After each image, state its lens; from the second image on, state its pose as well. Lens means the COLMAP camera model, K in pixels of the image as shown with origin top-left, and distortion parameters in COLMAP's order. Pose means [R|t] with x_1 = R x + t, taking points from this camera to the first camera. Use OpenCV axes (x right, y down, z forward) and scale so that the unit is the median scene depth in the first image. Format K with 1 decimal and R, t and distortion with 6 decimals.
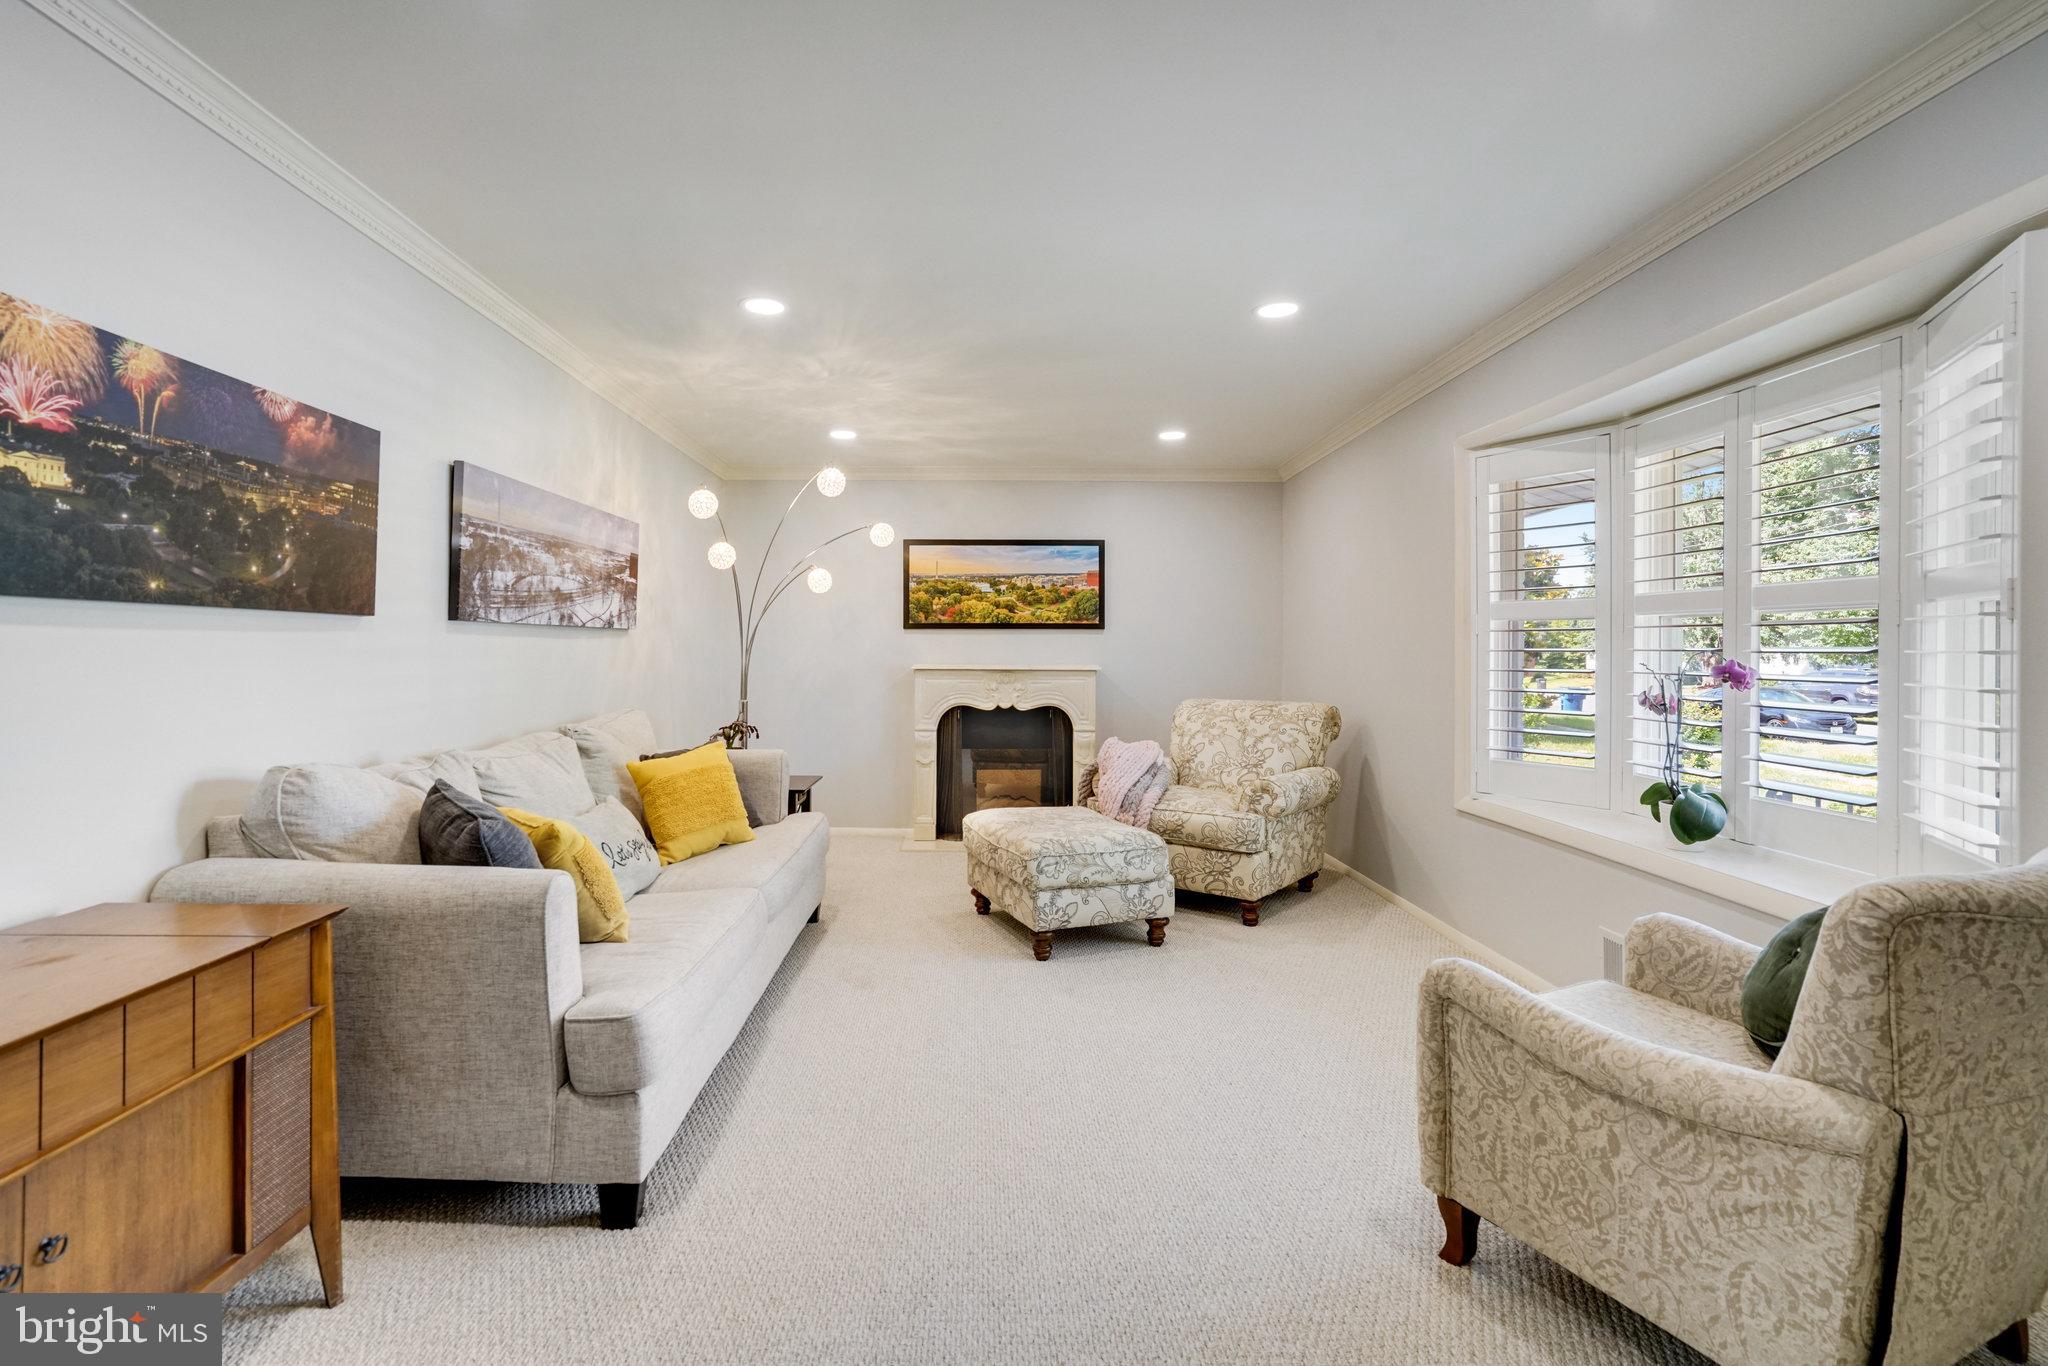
lens RADIAL K [[940.2, 0, 982.6], [0, 940.2, 644.4], [0, 0, 1]] dist [-0.046722, 0.019015]
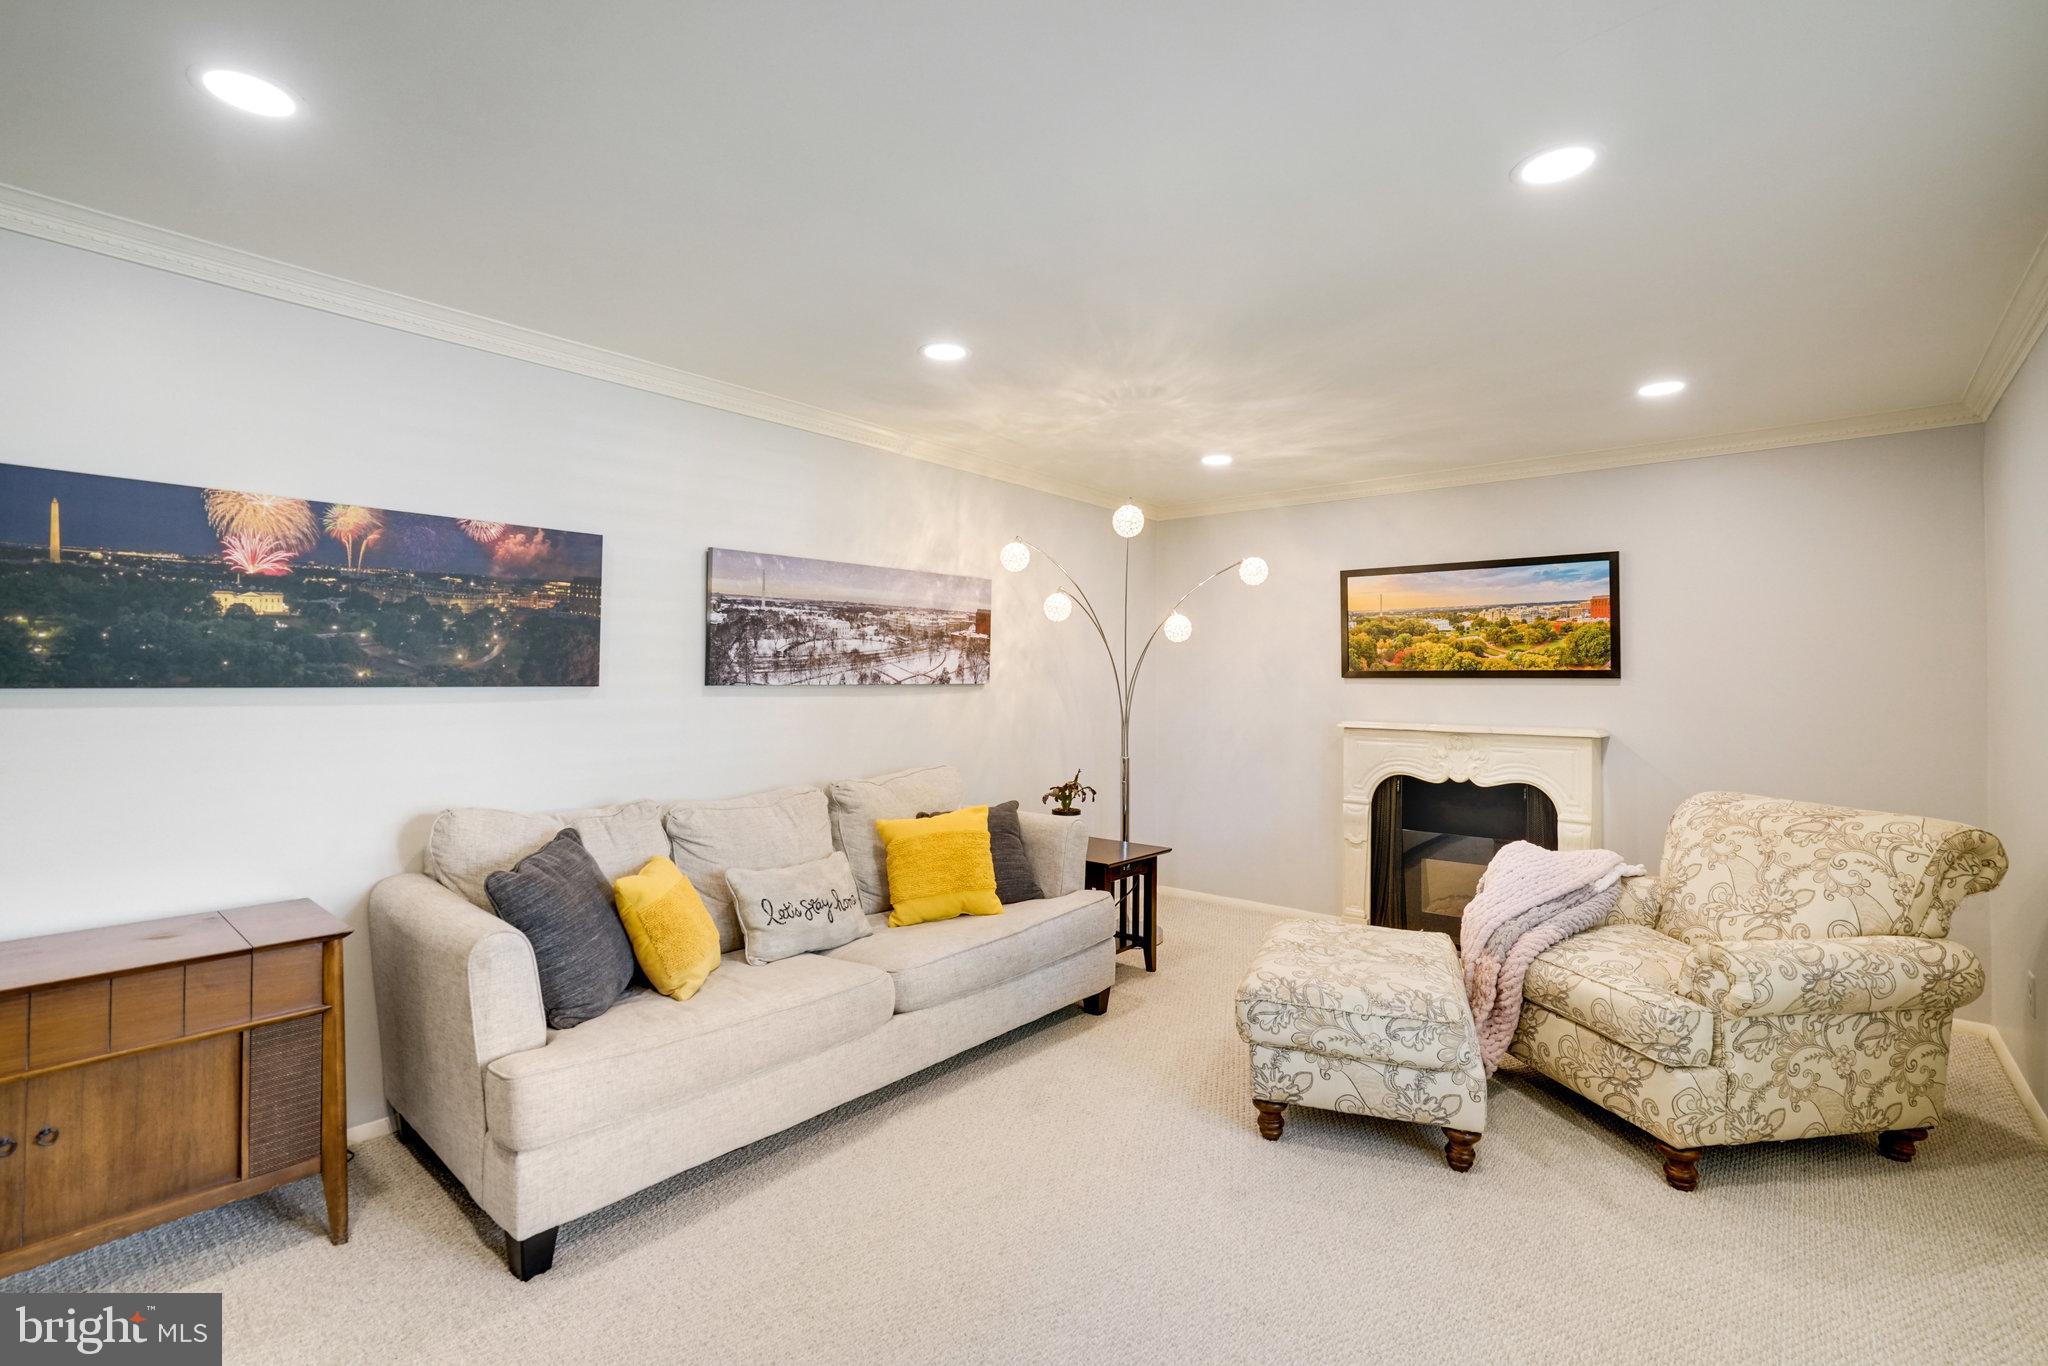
lens RADIAL K [[940.2, 0, 1012.0], [0, 940.2, 656.7], [0, 0, 1]] dist [-0.046722, 0.019015]
pose [[0.756439, -0.012059, -0.653954, 0.372975], [0.000595, 0.999842, -0.017749, -0.031975], [0.654064, 0.013037, 0.756326, 0.282036]]
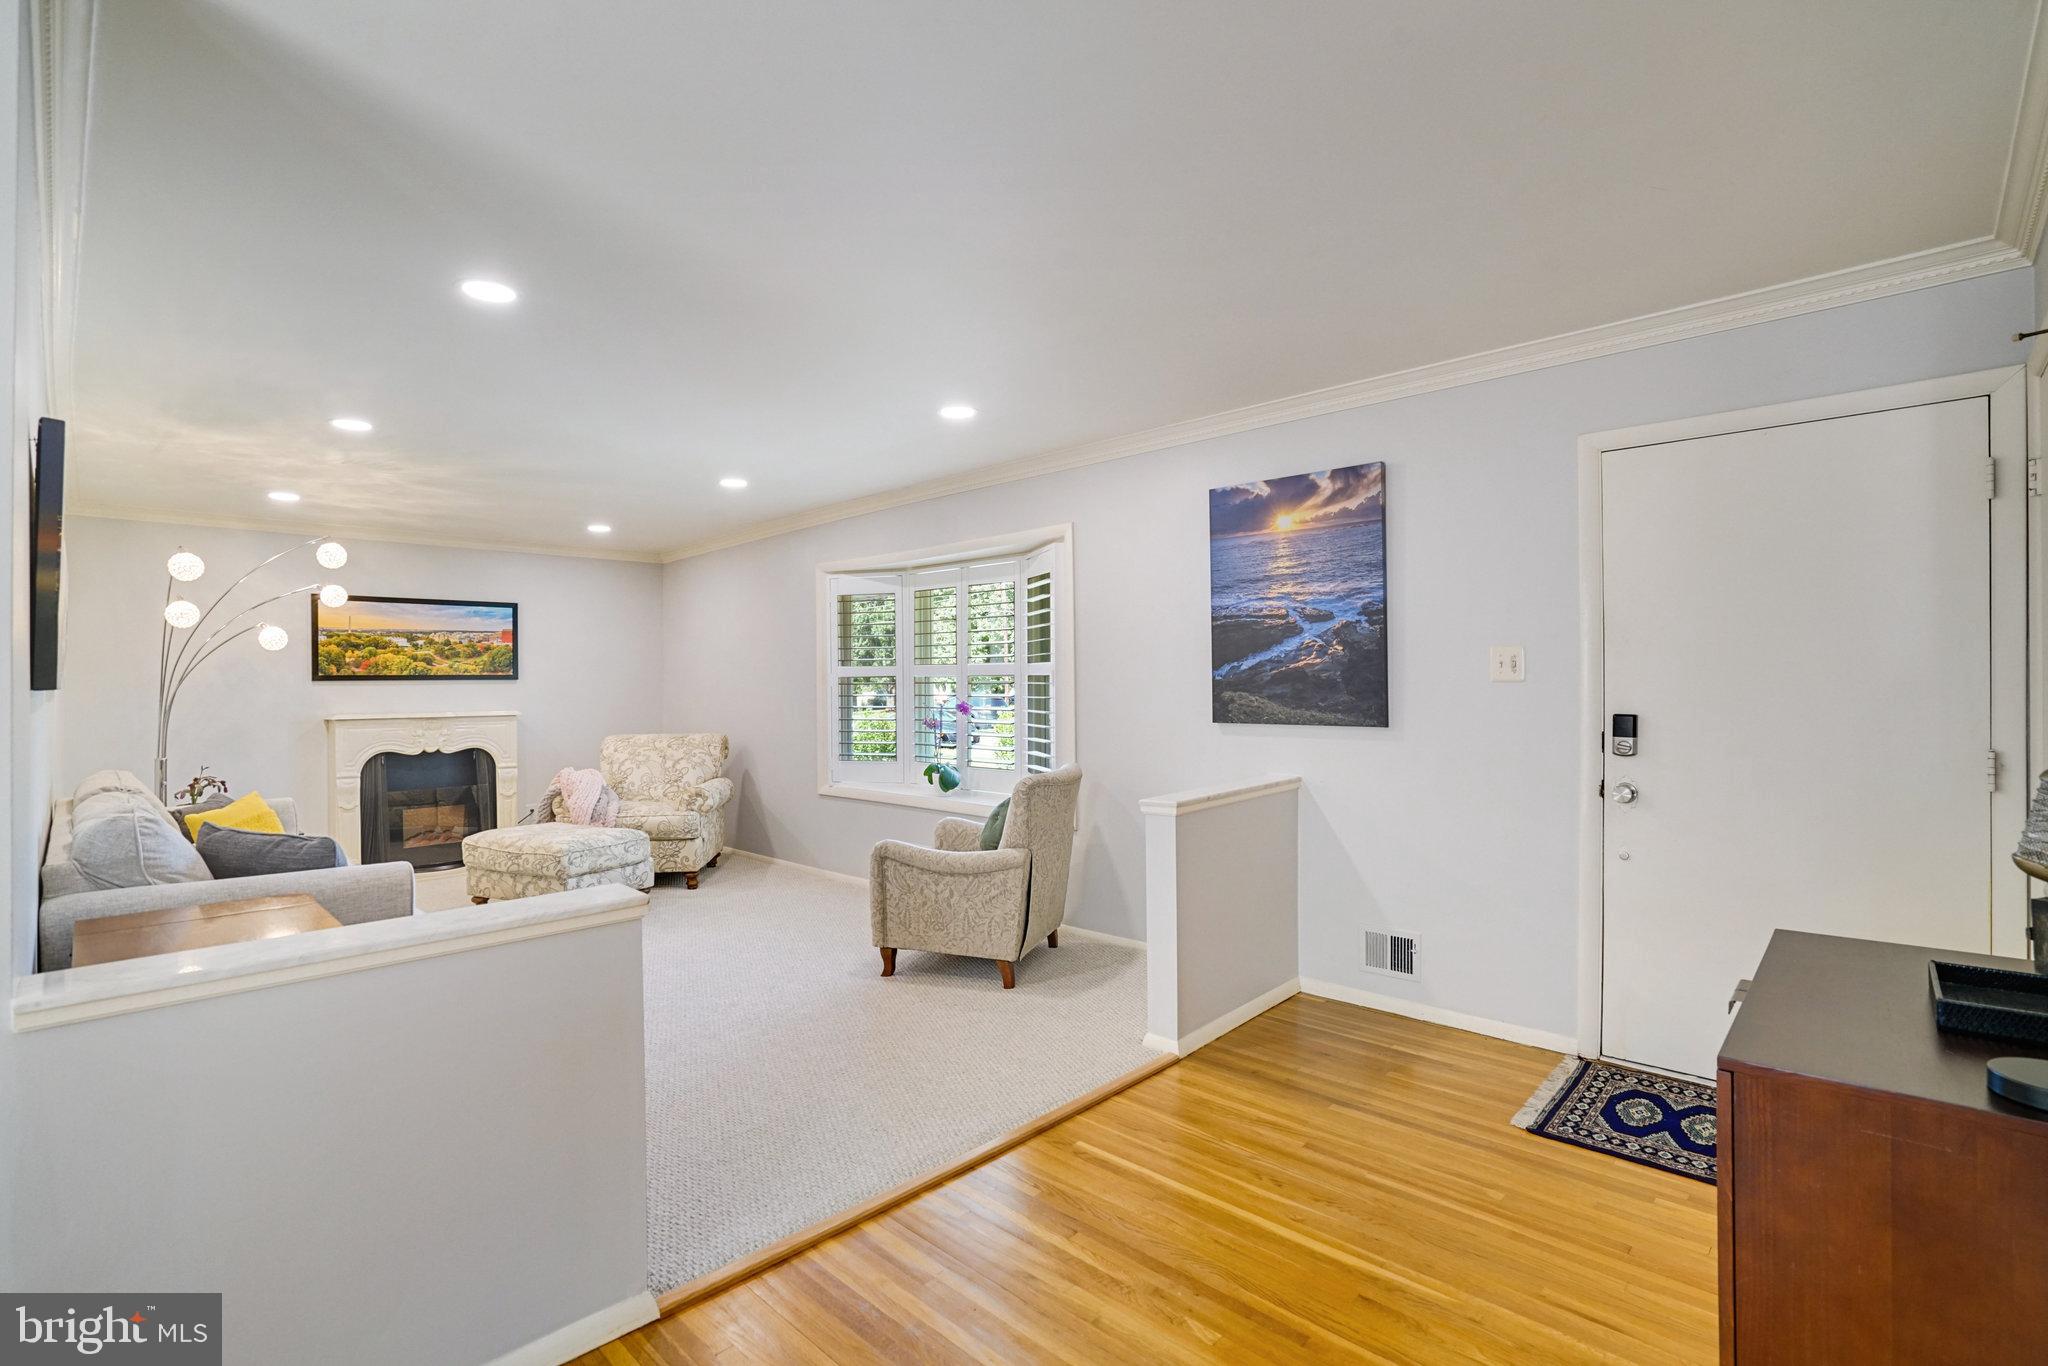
lens RADIAL K [[940.2, 0, 1009.8], [0, 940.2, 683.0], [0, 0, 1]] dist [-0.046722, 0.019015]
pose [[0.697470, -0.008599, 0.716563, -0.425147], [0.005990, 0.999963, 0.006168, -0.024552], [-0.716589, -0.000010, 0.697495, -0.376442]]
